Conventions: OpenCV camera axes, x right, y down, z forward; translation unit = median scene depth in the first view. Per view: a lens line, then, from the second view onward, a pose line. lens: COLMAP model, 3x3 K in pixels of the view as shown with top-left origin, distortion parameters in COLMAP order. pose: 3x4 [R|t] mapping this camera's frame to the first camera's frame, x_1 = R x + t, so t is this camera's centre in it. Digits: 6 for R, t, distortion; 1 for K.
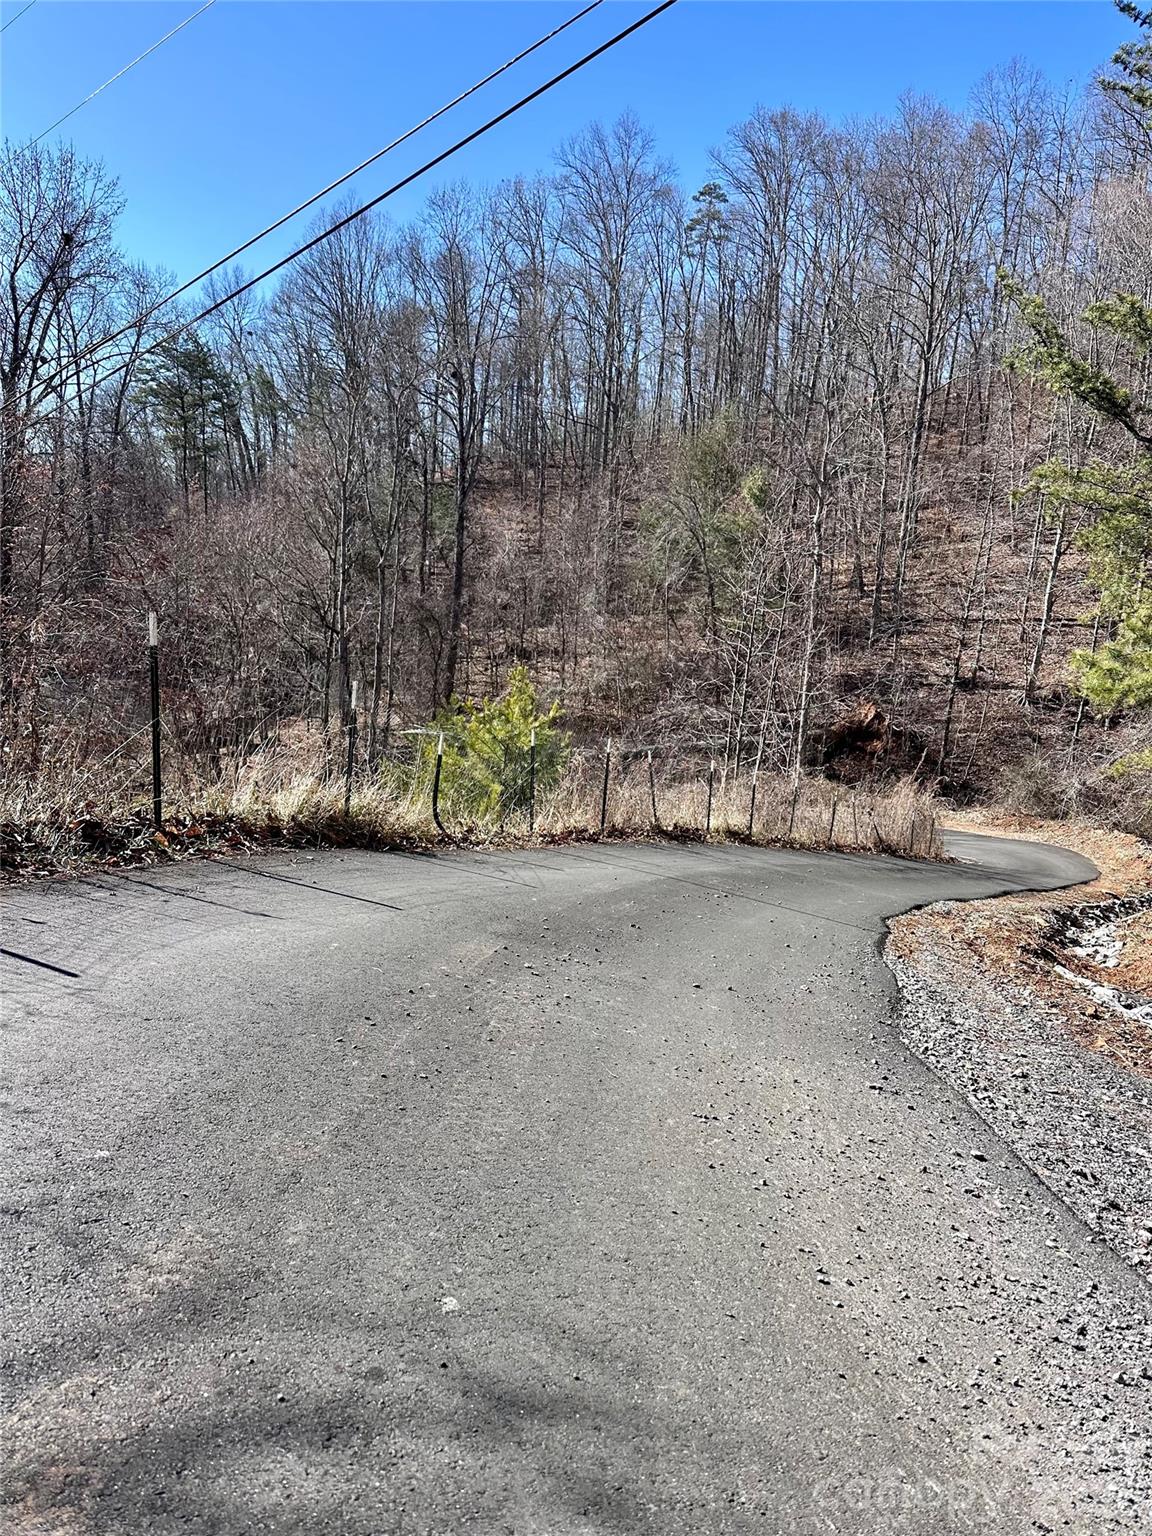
lens RADIAL K [[1060.4, 0, 582.4], [0, 1060.4, 768.8], [0, 0, 1]] dist [0.058375, -0.079744]
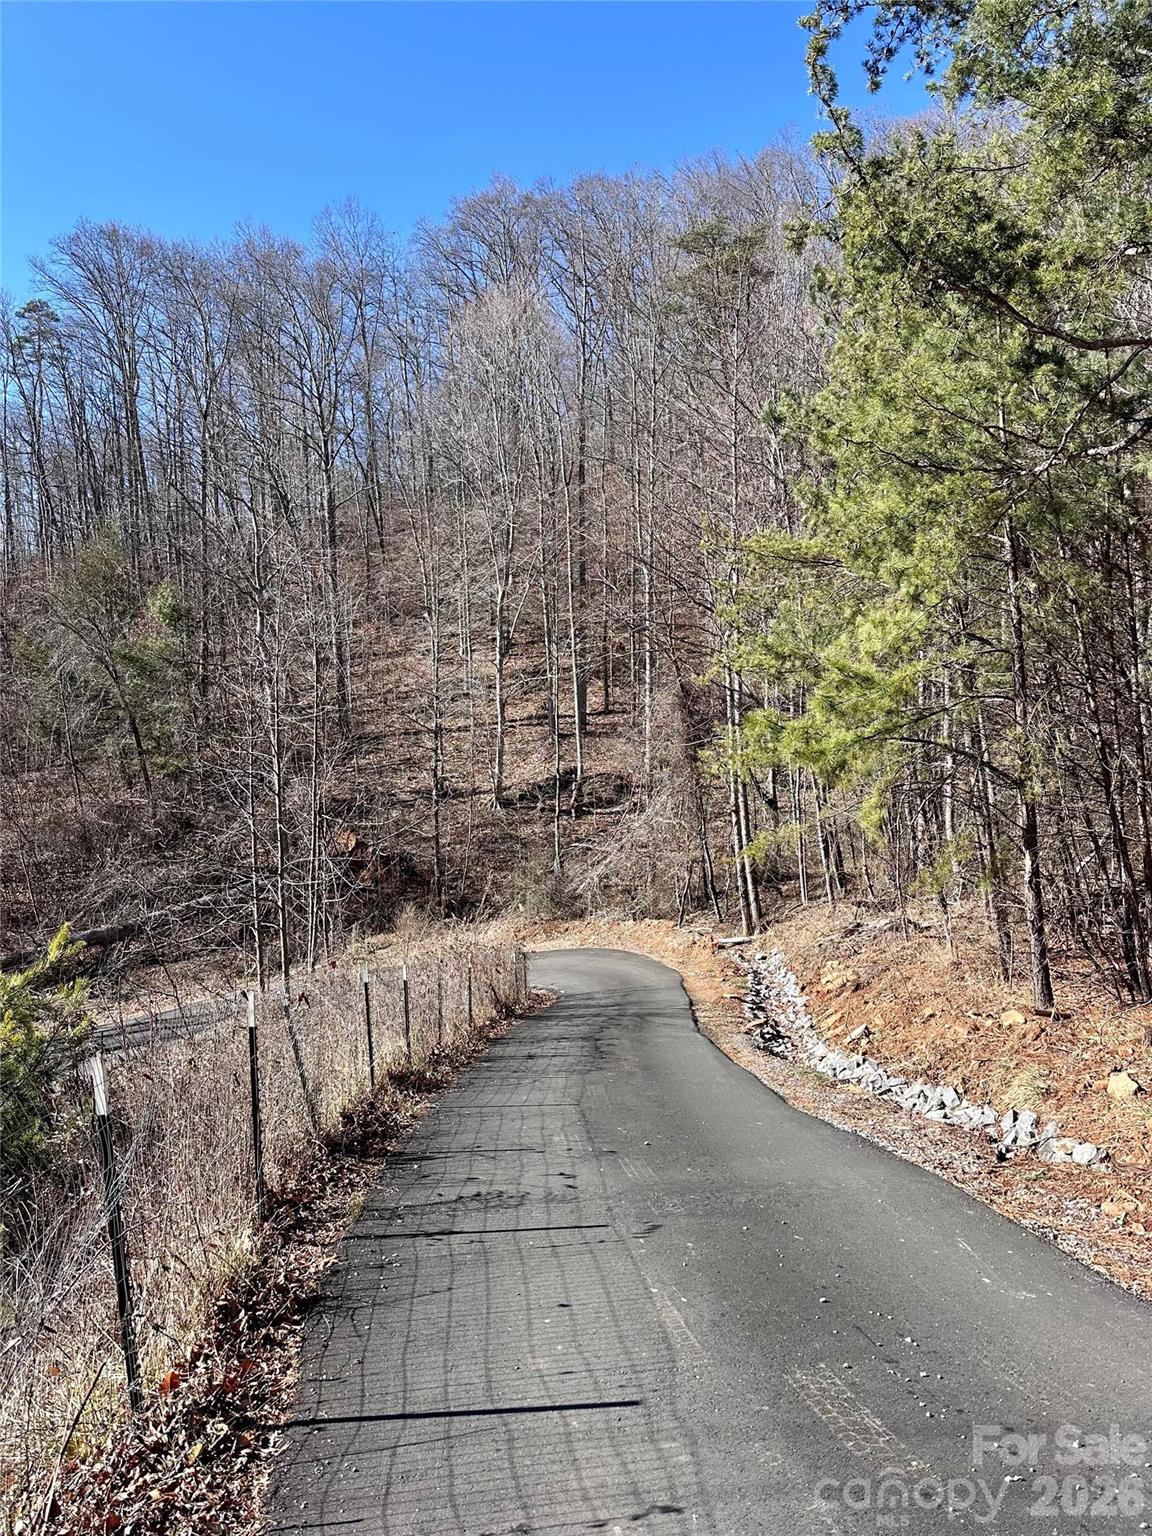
lens RADIAL K [[1060.4, 0, 582.4], [0, 1060.4, 768.8], [0, 0, 1]] dist [0.058375, -0.079744]
pose [[0.847639, -0.131316, 0.514066, -0.012438], [0.194290, 0.978412, -0.070431, -0.011376], [-0.493719, 0.159578, 0.854854, 0.127497]]
